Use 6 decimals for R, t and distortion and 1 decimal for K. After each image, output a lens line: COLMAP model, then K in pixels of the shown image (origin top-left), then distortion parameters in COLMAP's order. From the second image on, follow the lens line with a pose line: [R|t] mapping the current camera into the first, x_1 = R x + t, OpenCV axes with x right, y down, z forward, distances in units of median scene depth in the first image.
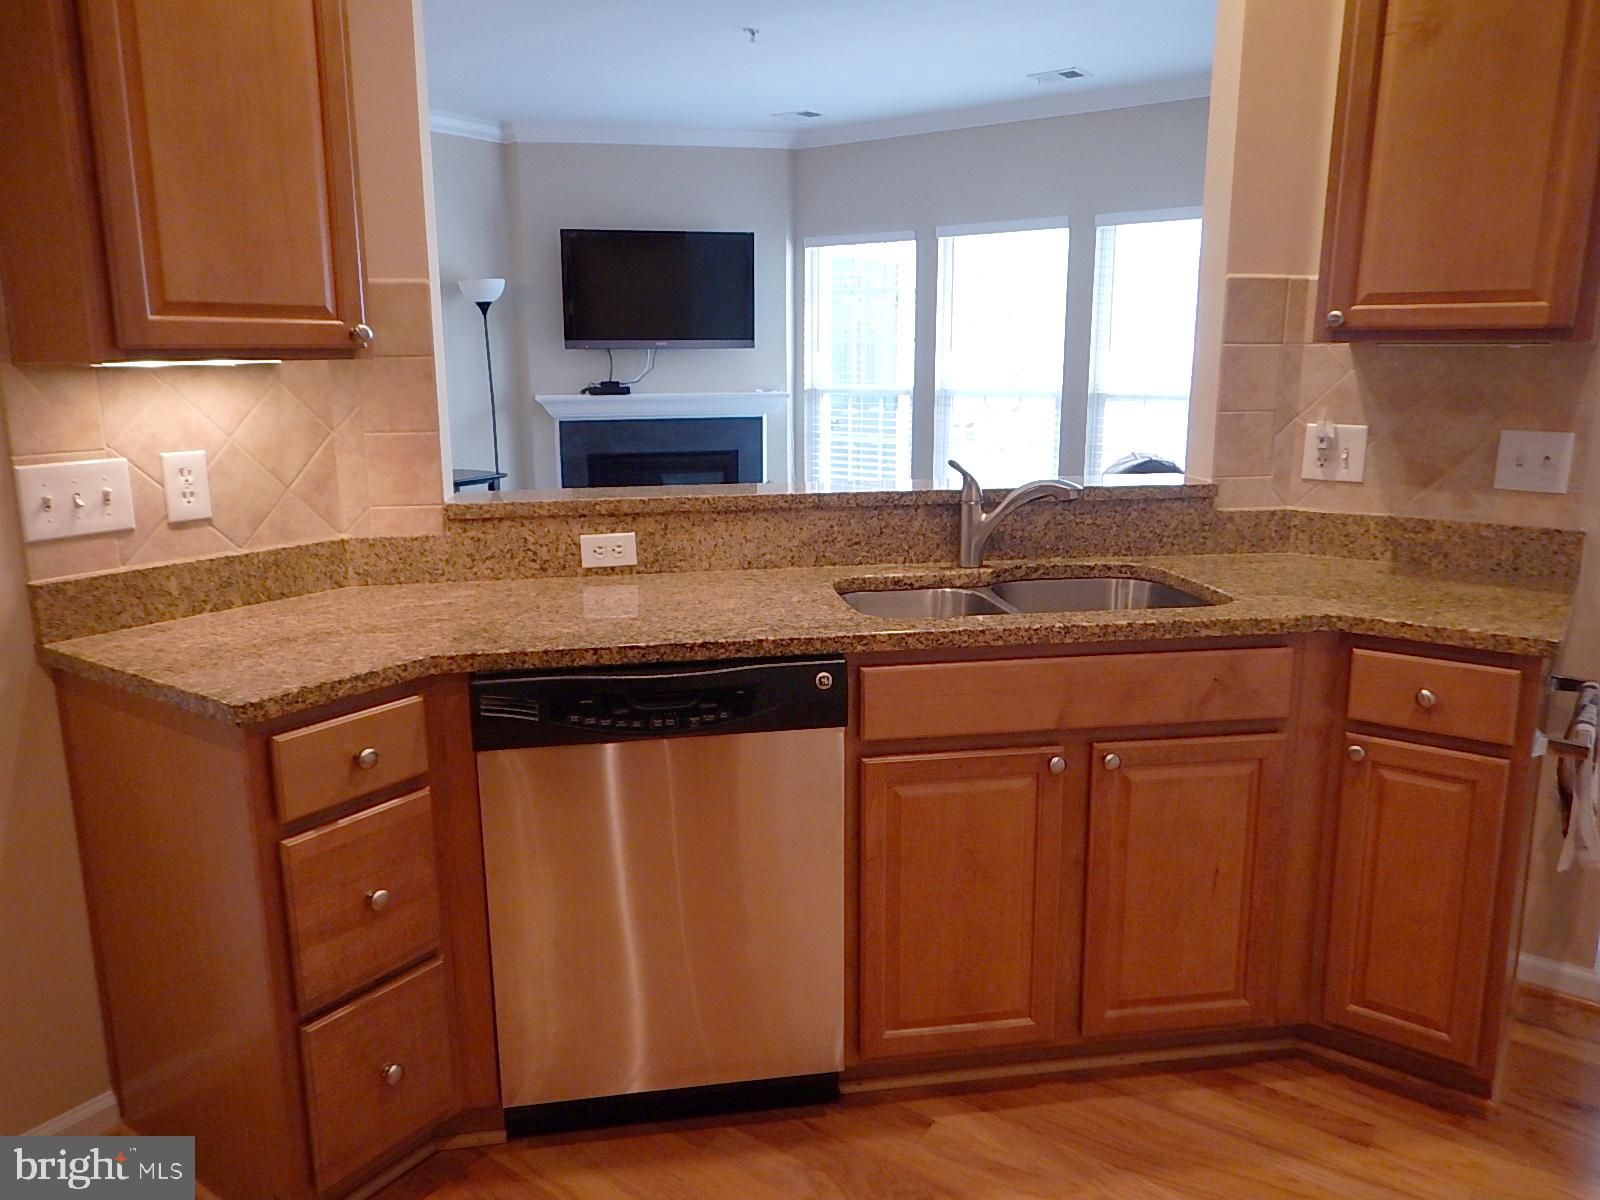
lens RADIAL K [[1148.8, 0, 808.8], [0, 1148.8, 584.6], [0, 0, 1]] dist [0.025536, -0.012020]
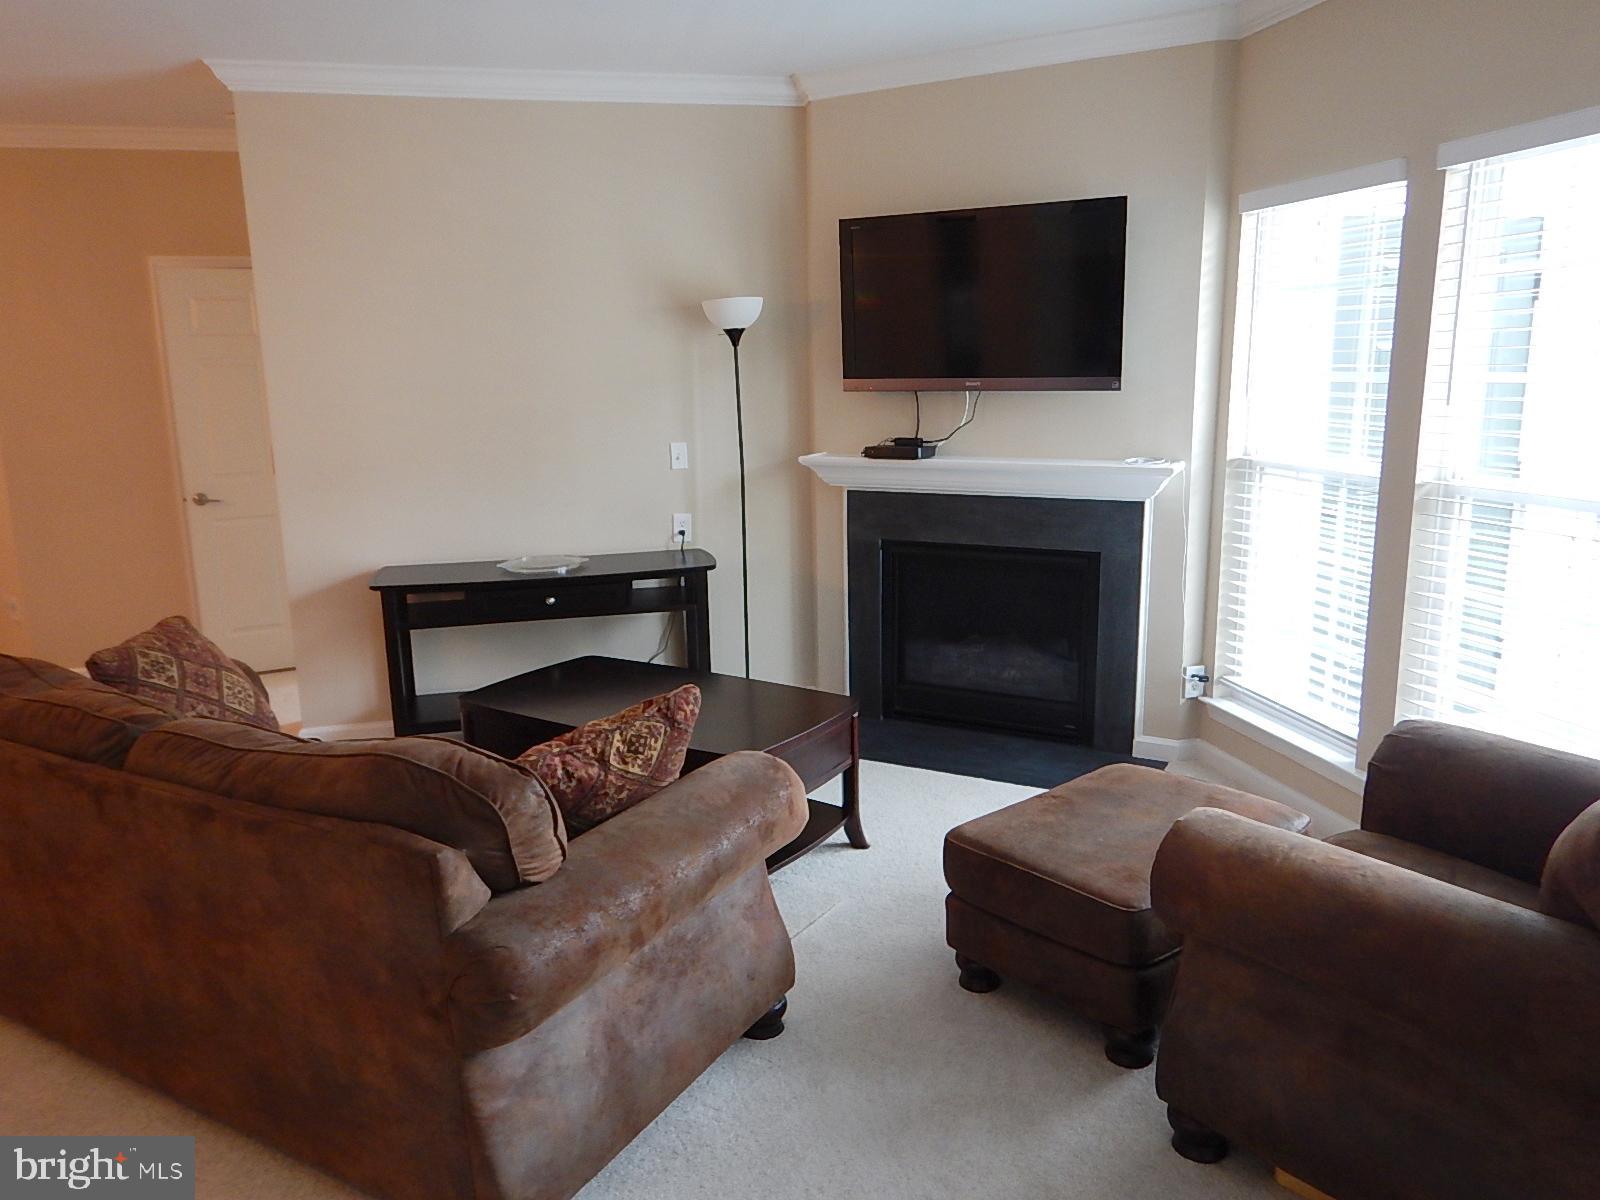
lens RADIAL K [[1148.8, 0, 806.6], [0, 1148.8, 592.4], [0, 0, 1]] dist [0.025536, -0.012020]
pose [[0.729570, 0.133437, -0.670763, 0.255490], [-0.120624, 0.990512, 0.065846, -0.124755], [0.673185, 0.032871, 0.738743, 0.464097]]
